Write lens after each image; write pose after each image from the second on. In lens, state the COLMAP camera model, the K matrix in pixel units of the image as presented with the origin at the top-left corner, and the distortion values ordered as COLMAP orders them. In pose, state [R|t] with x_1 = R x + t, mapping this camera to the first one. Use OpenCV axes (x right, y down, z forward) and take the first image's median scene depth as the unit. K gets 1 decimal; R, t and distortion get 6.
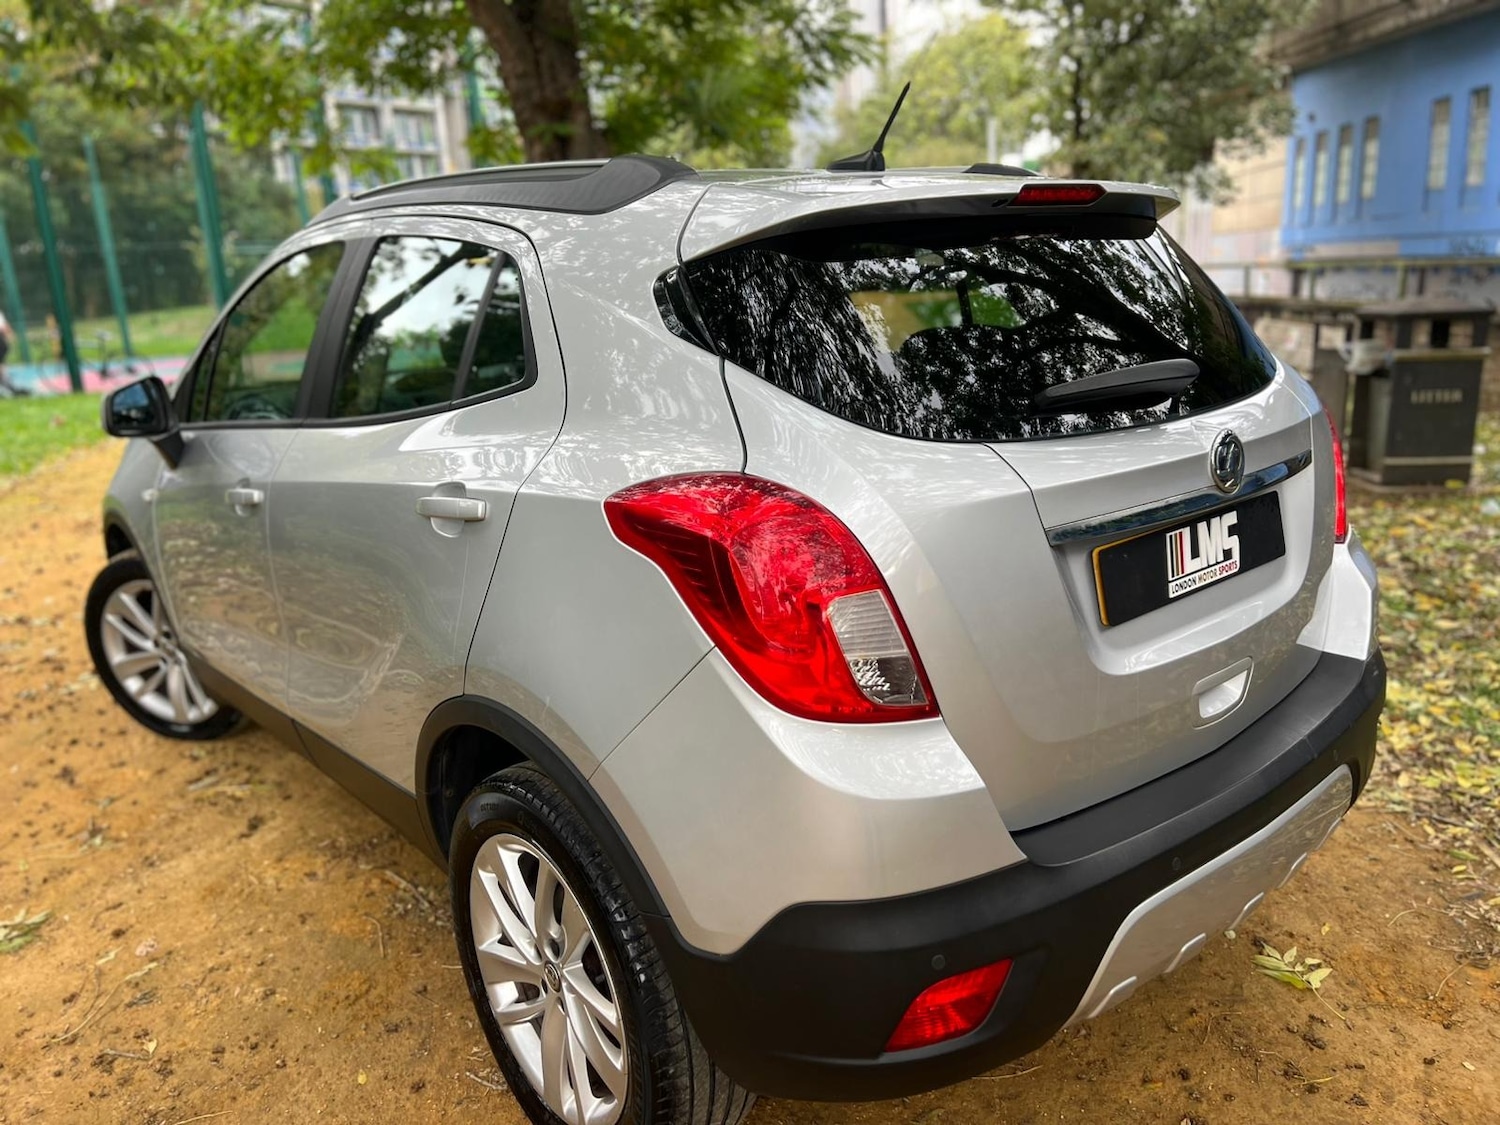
lens RADIAL K [[1122.7, 0, 752.8], [0, 1122.7, 572.1], [0, 0, 1]] dist [0.053481, -0.058444]
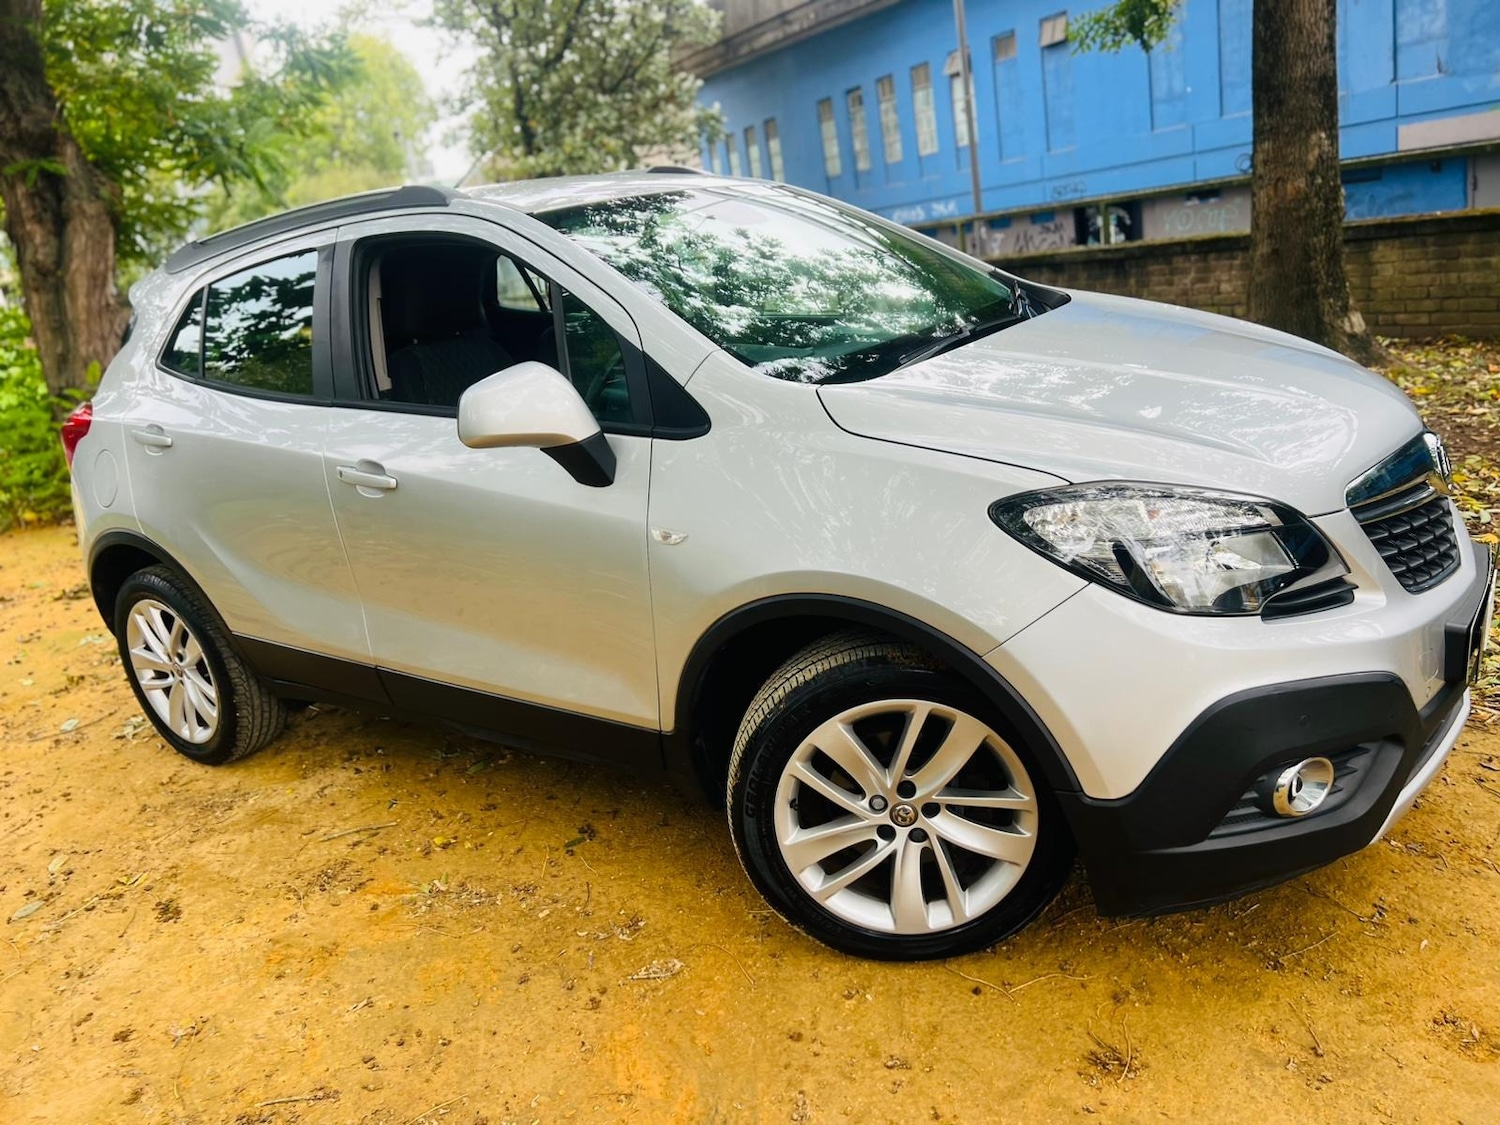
lens RADIAL K [[1122.7, 0, 741.5], [0, 1122.7, 582.0], [0, 0, 1]] dist [0.053481, -0.058444]
pose [[0.882010, -0.219041, 0.417228, -0.223359], [0.222615, 0.974054, 0.040767, 0.020663], [-0.415332, 0.056924, 0.907887, -0.026103]]
